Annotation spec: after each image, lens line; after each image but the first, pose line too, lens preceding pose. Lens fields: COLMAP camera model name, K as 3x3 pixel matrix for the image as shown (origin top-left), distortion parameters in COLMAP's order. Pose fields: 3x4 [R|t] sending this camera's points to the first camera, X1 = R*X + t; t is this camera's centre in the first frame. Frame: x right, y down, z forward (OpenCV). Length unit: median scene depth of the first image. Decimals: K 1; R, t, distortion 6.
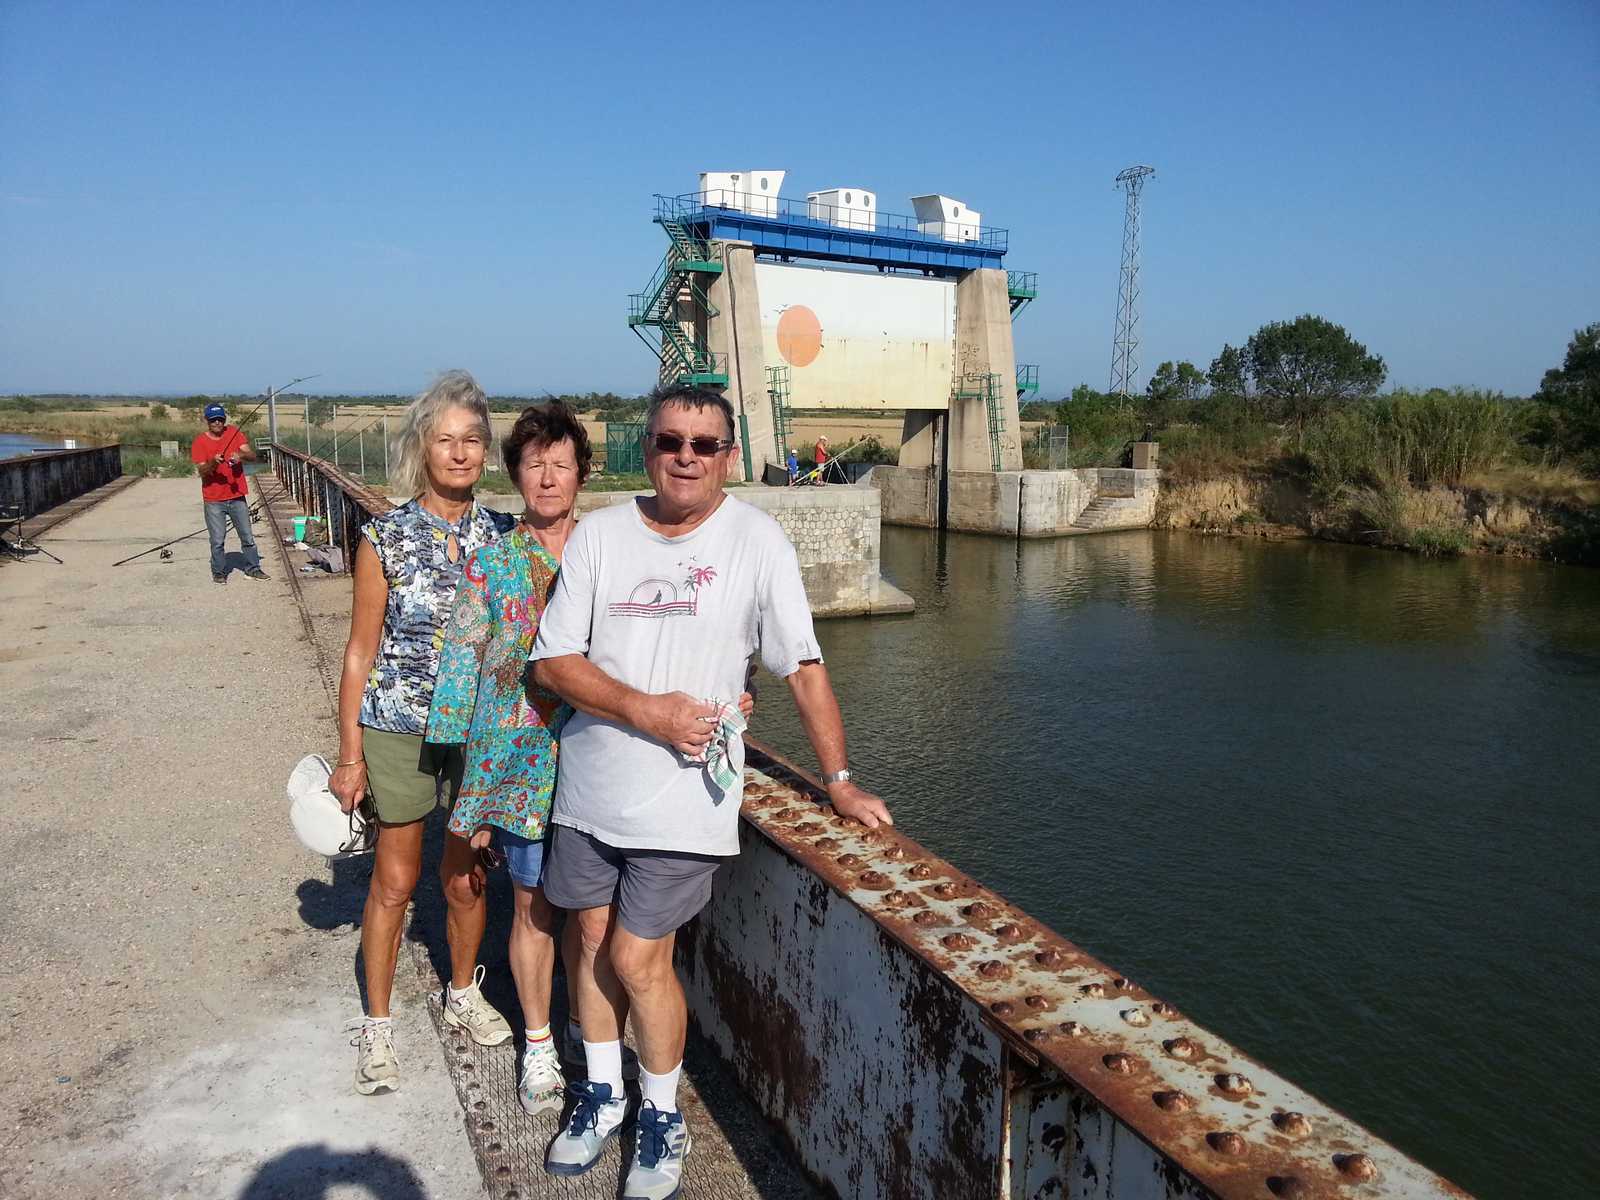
lens RADIAL K [[1335.0, 0, 800.0], [0, 1335.0, 600.0], [0, 0, 1]] dist [0.045142, -0.130137]
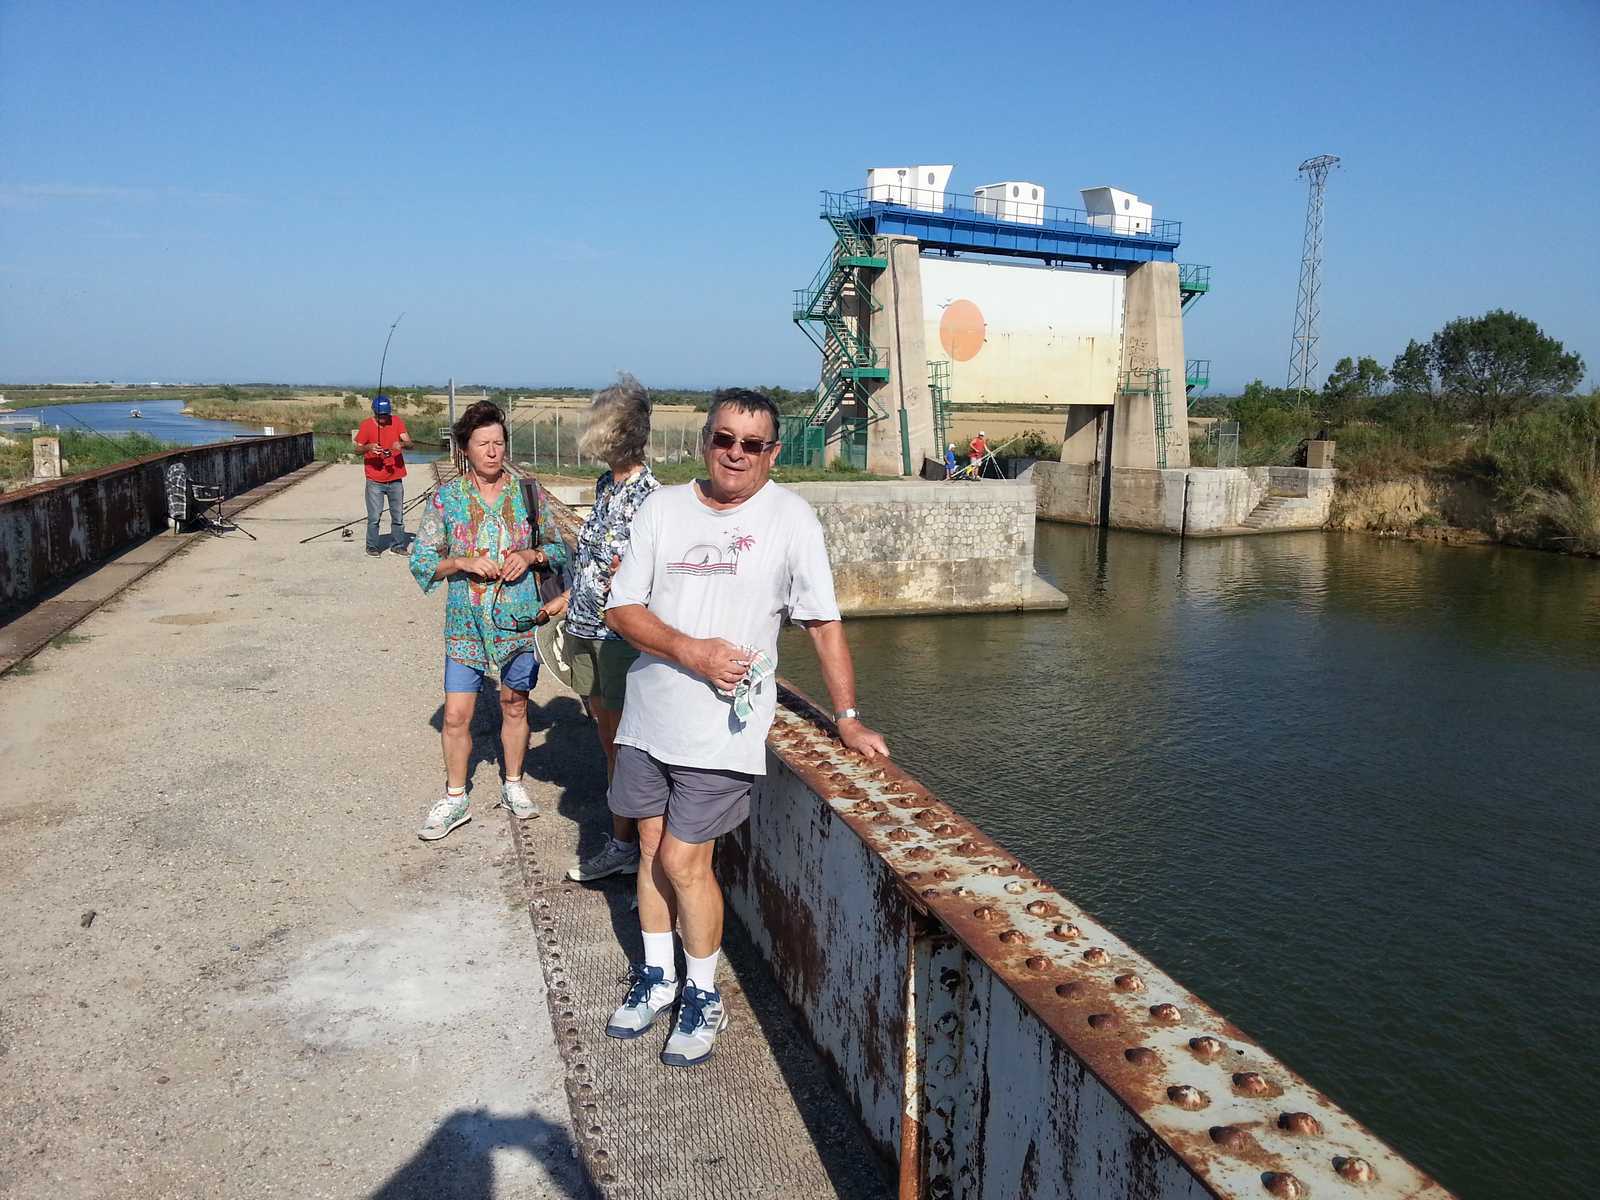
lens RADIAL K [[1335.0, 0, 800.0], [0, 1335.0, 600.0], [0, 0, 1]] dist [0.045142, -0.130137]
pose [[0.992378, 0.025357, -0.120592, 0.007883], [-0.024820, 0.999674, 0.005959, 0.001365], [0.120704, -0.002921, 0.992684, -0.011960]]
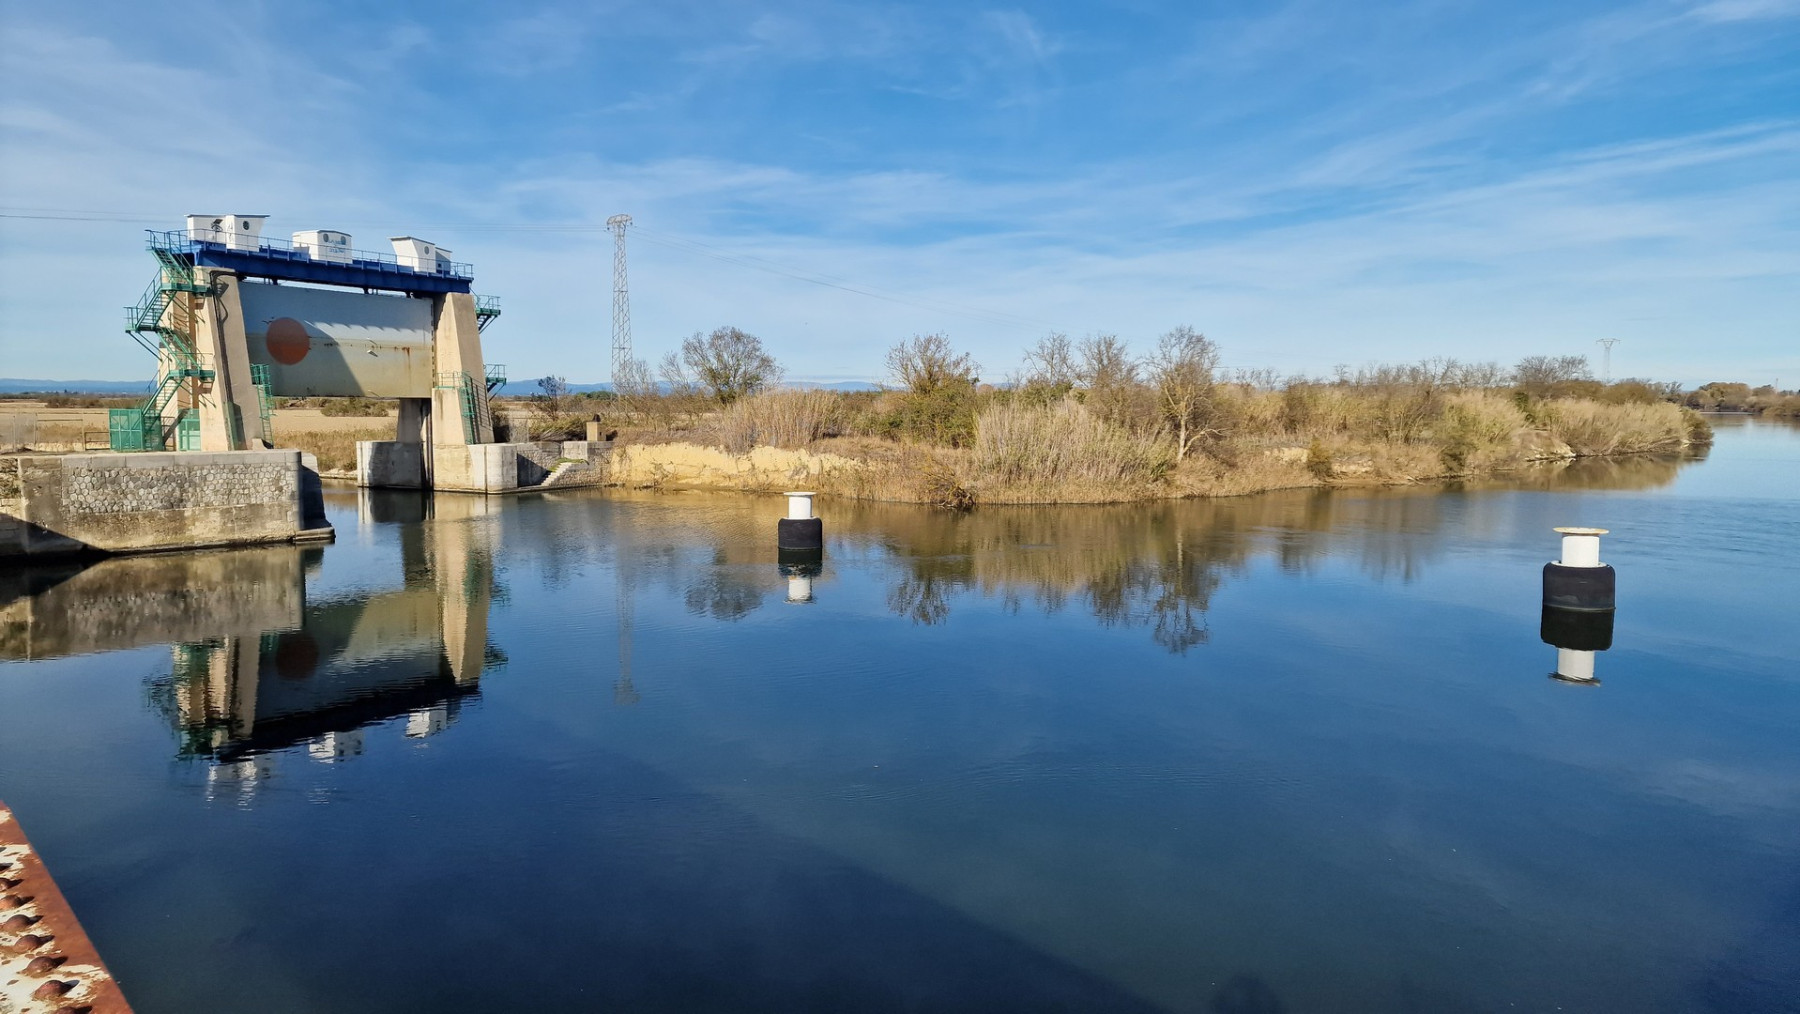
lens RADIAL K [[1172.5, 0, 900.0], [0, 1172.5, 507.0], [0, 0, 1]] dist [-0.002117, -0.000566]
pose [[0.931541, -0.037114, 0.361737, 0.204800], [0.056596, 0.997453, -0.043407, 0.067613], [-0.359205, 0.060908, 0.931269, -0.387287]]
